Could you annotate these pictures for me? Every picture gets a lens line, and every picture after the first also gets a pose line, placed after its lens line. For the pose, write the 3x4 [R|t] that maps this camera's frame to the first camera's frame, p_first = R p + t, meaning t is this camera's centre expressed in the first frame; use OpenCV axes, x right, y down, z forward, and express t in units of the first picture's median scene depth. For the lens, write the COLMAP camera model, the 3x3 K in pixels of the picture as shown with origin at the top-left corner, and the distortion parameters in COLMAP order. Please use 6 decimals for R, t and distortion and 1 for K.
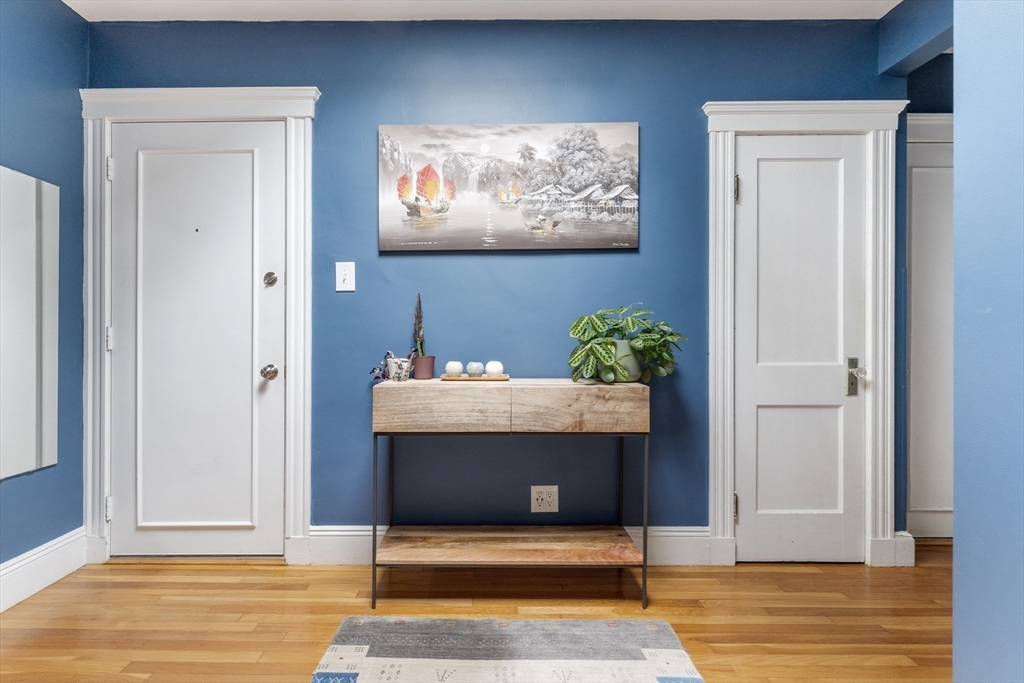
lens RADIAL K [[495.9, 0, 483.0], [0, 495.9, 339.3], [0, 0, 1]] dist [0.001361, -0.000028]
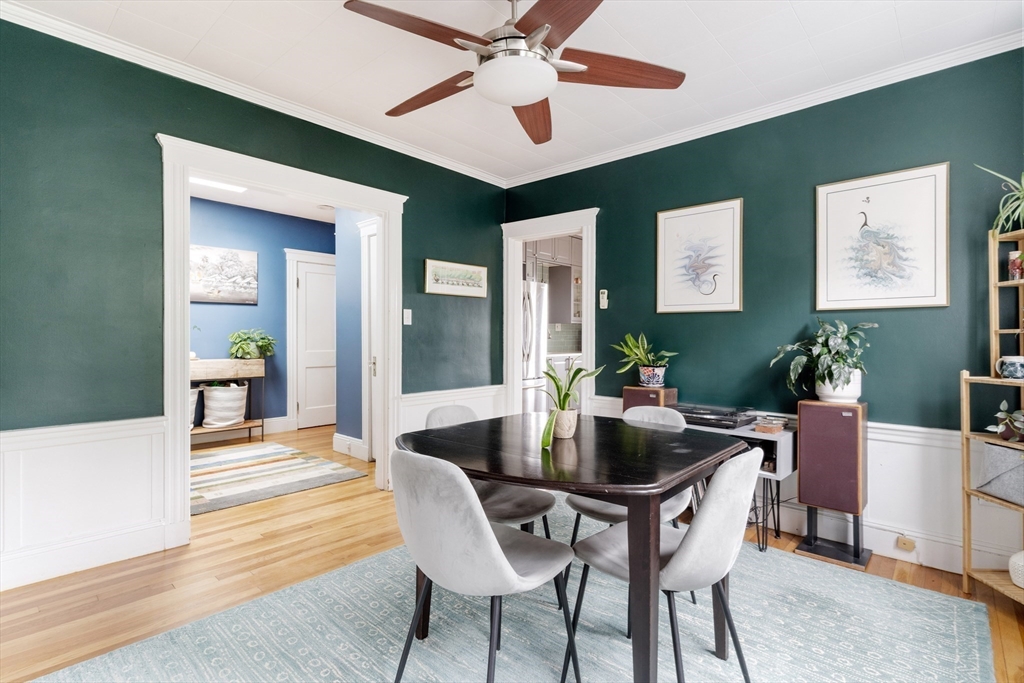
lens RADIAL K [[490.2, 0, 509.8], [0, 490.2, 338.5], [0, 0, 1]] dist [0.004819, -0.000146]
pose [[0.664978, -0.001400, 0.746862, -0.655509], [0.005363, 0.999981, -0.002901, -0.003090], [-0.746844, 0.005935, 0.664973, -1.507955]]
